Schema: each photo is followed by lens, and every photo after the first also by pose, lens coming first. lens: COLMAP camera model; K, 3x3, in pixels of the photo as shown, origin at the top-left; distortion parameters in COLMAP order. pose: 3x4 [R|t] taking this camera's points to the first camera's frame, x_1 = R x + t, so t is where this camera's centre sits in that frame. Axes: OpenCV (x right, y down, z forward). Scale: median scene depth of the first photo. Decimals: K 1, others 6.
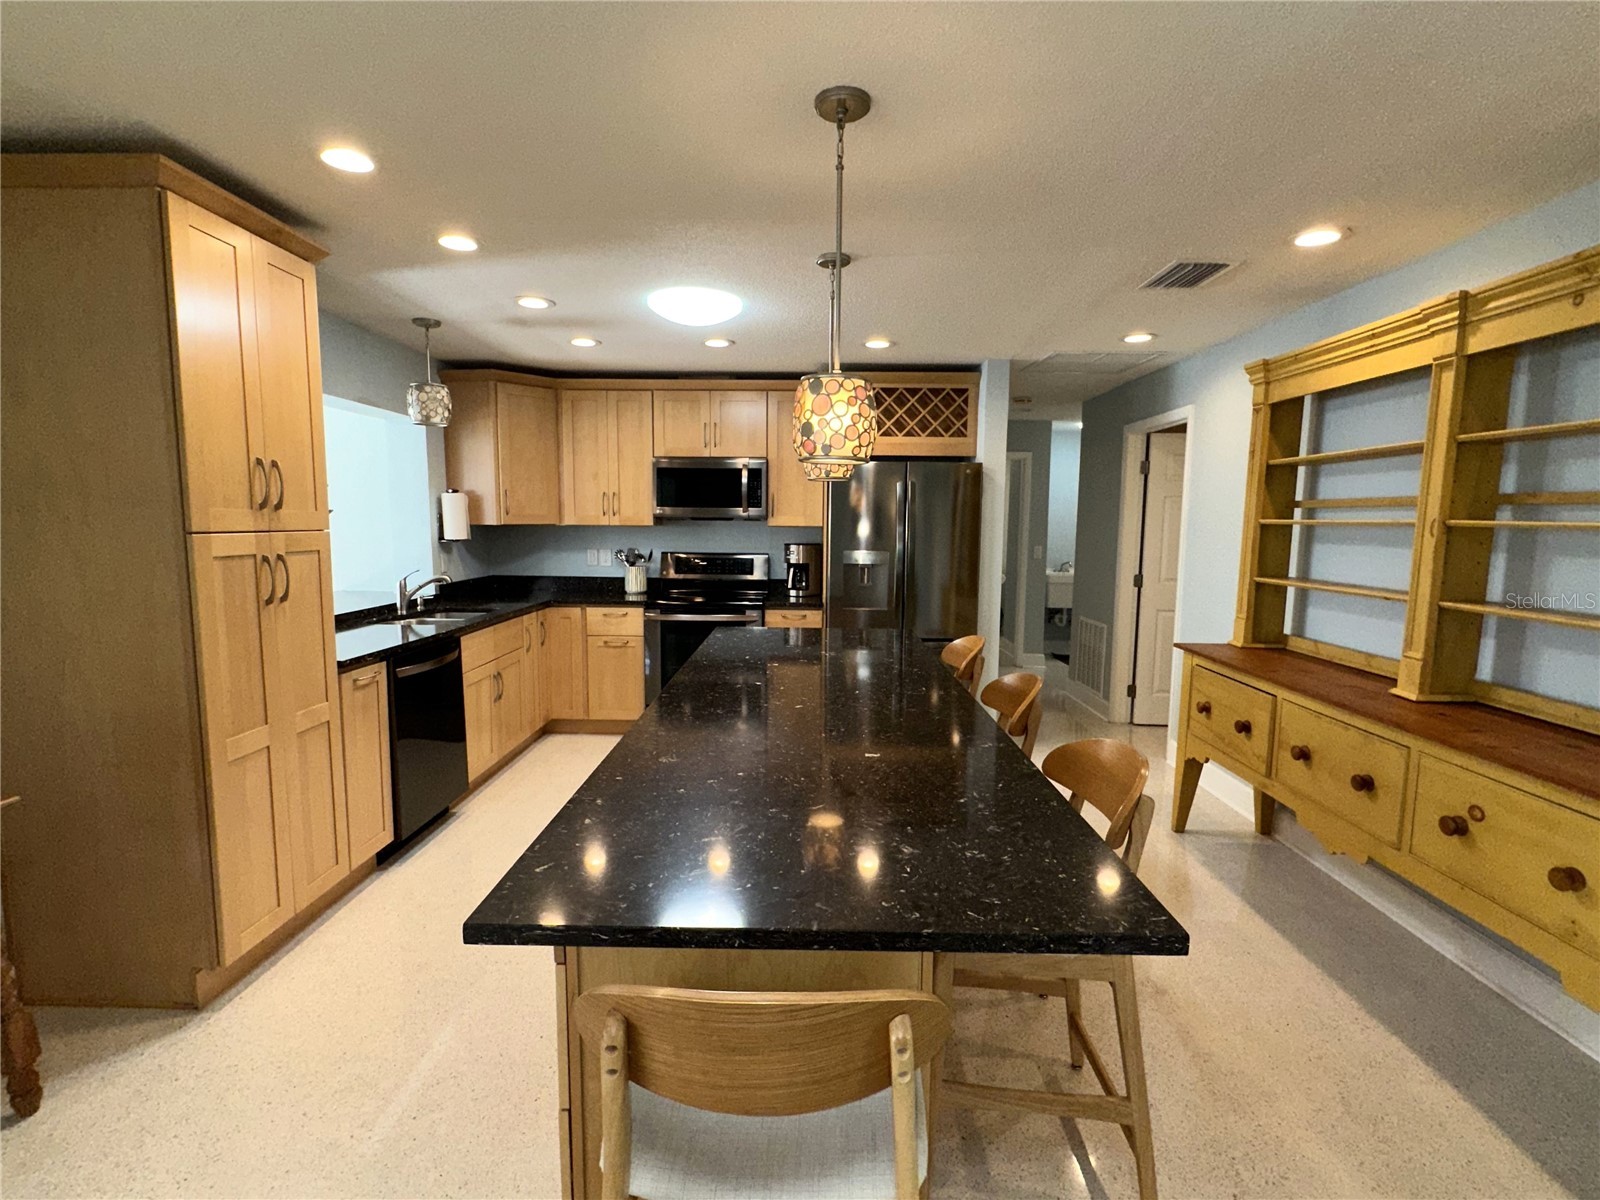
lens RADIAL K [[762.5, 0, 811.8], [0, 762.5, 602.6], [0, 0, 1]] dist [-0.001688, 0.000081]
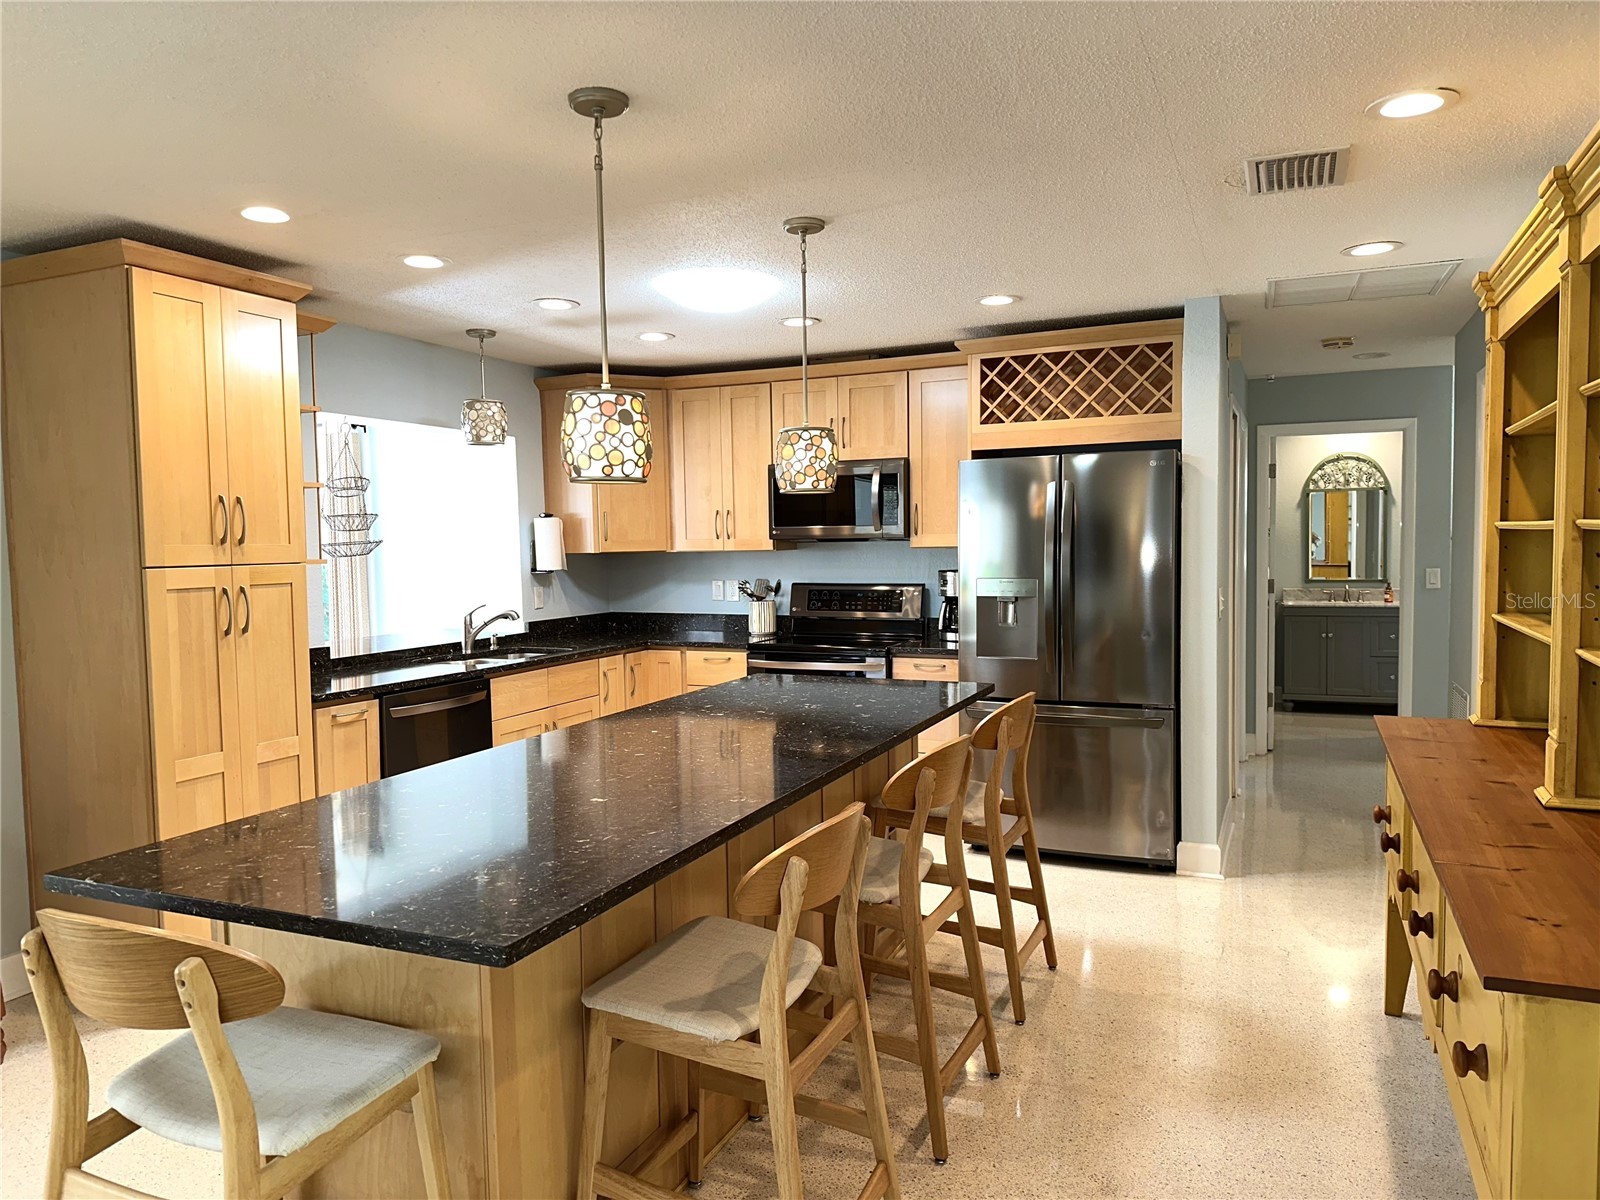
lens RADIAL K [[1101.2, 0, 794.9], [0, 1101.2, 600.8], [0, 0, 1]] dist [0.078238, -0.100144]
pose [[0.921130, -0.002708, -0.389245, 0.326516], [-0.017223, 0.998713, -0.047705, 0.008209], [0.388873, 0.050647, 0.919898, -0.056504]]
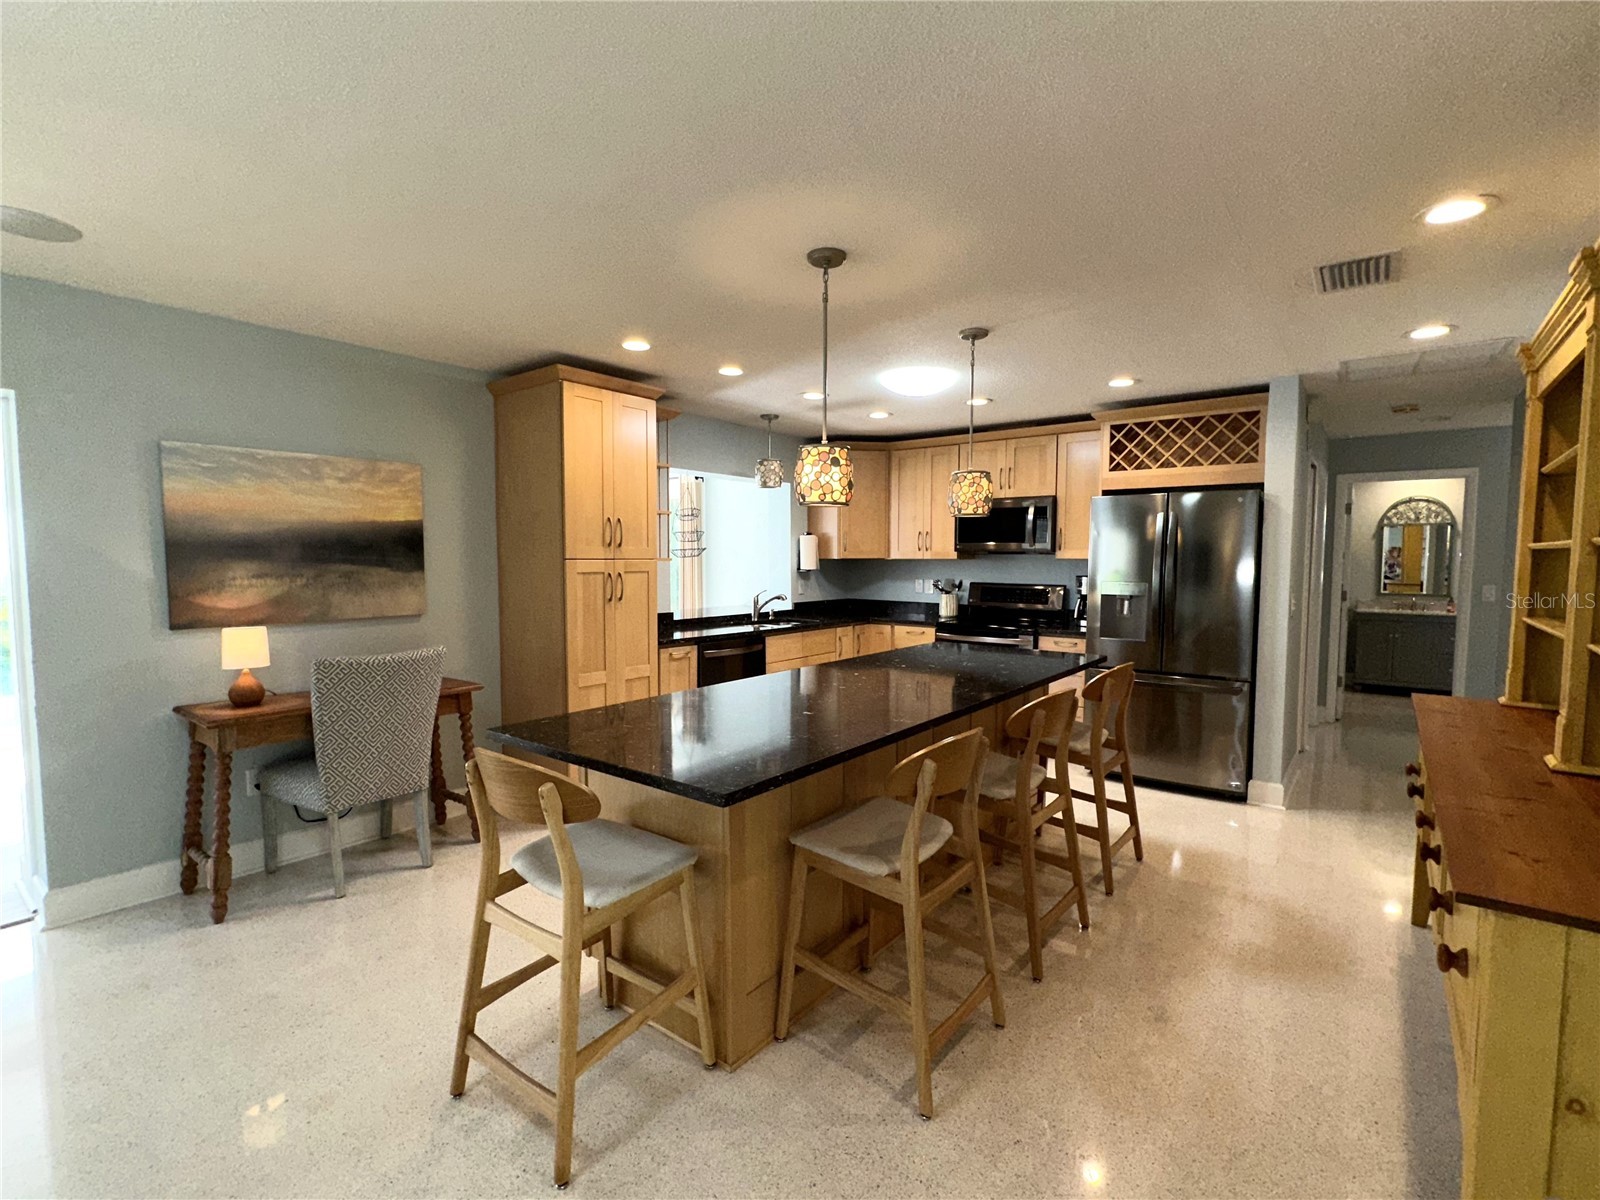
lens RADIAL K [[732.5, 0, 808.1], [0, 732.5, 602.8], [0, 0, 1]] dist [-0.000174, 0.000174]
pose [[0.802165, 0.030931, -0.596301, 0.350580], [-0.060063, 0.997772, -0.029043, 0.014900], [0.594074, 0.059113, 0.802235, -0.036362]]
